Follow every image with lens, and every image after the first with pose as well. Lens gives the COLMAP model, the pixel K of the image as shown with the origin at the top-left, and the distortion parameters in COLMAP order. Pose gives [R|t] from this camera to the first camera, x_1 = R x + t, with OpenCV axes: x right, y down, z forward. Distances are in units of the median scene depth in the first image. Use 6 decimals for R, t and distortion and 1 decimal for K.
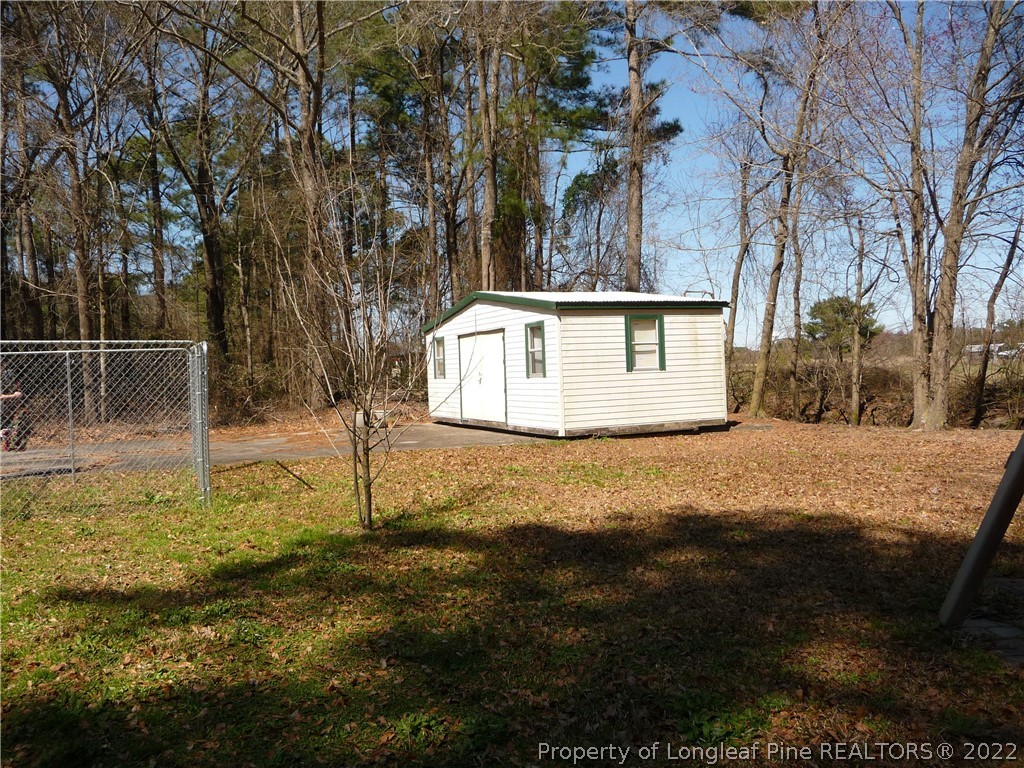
lens RADIAL K [[849.0, 0, 513.3], [0, 849.0, 383.4], [0, 0, 1]] dist [-0.043155, 0.046598]
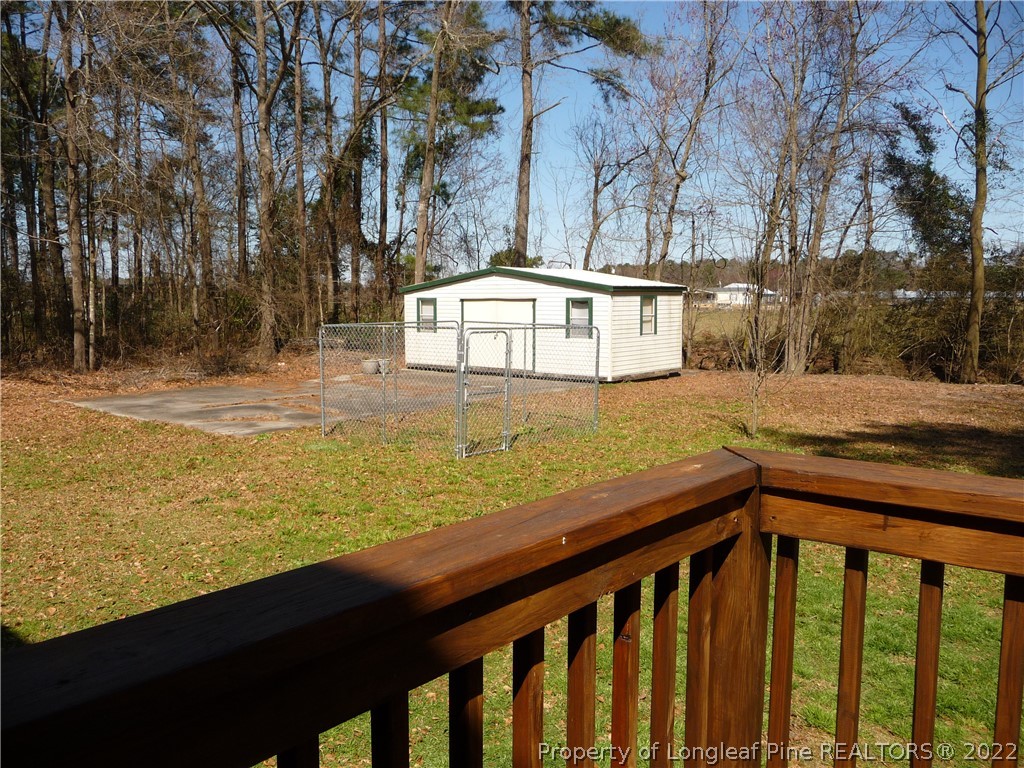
lens RADIAL K [[849.0, 0, 505.2], [0, 849.0, 383.6], [0, 0, 1]] dist [-0.043155, 0.046598]
pose [[0.916549, -0.004027, 0.399902, -0.615063], [-0.025947, 0.997244, 0.069511, -0.025060], [-0.399079, -0.074087, 0.913918, -0.207097]]
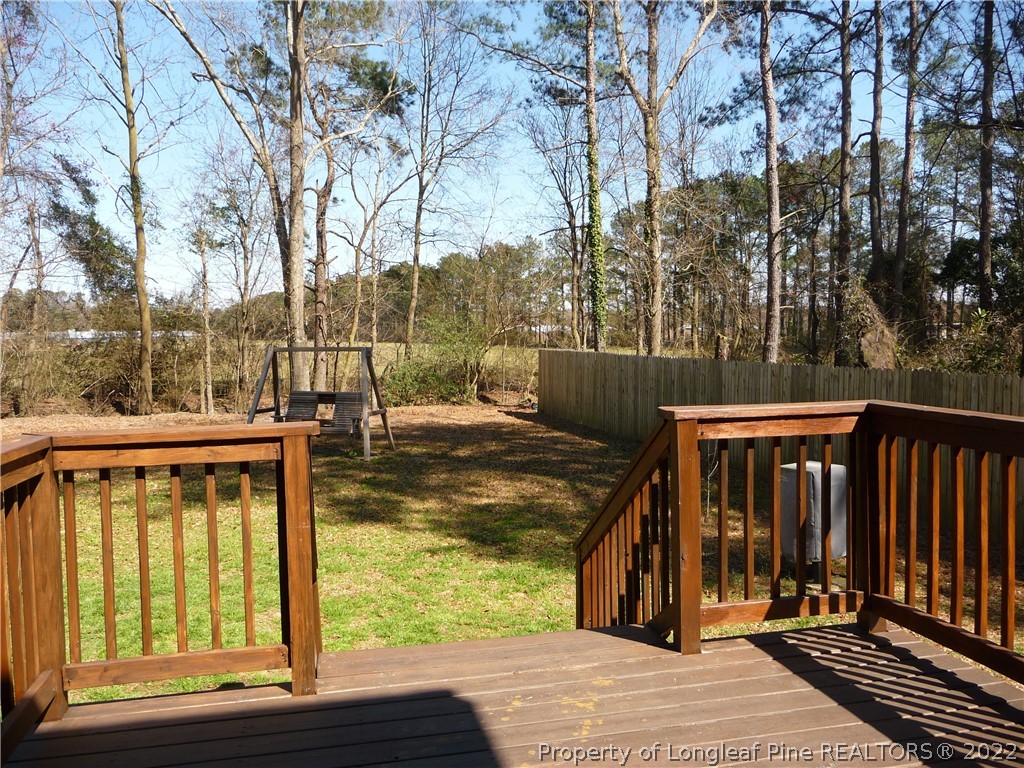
lens RADIAL K [[849.0, 0, 507.9], [0, 849.0, 383.9], [0, 0, 1]] dist [-0.043155, 0.046598]
pose [[0.244953, -0.026235, 0.969180, -2.295203], [0.023321, 0.999504, 0.021162, 0.008117], [-0.969255, 0.017418, 0.245443, -1.481032]]
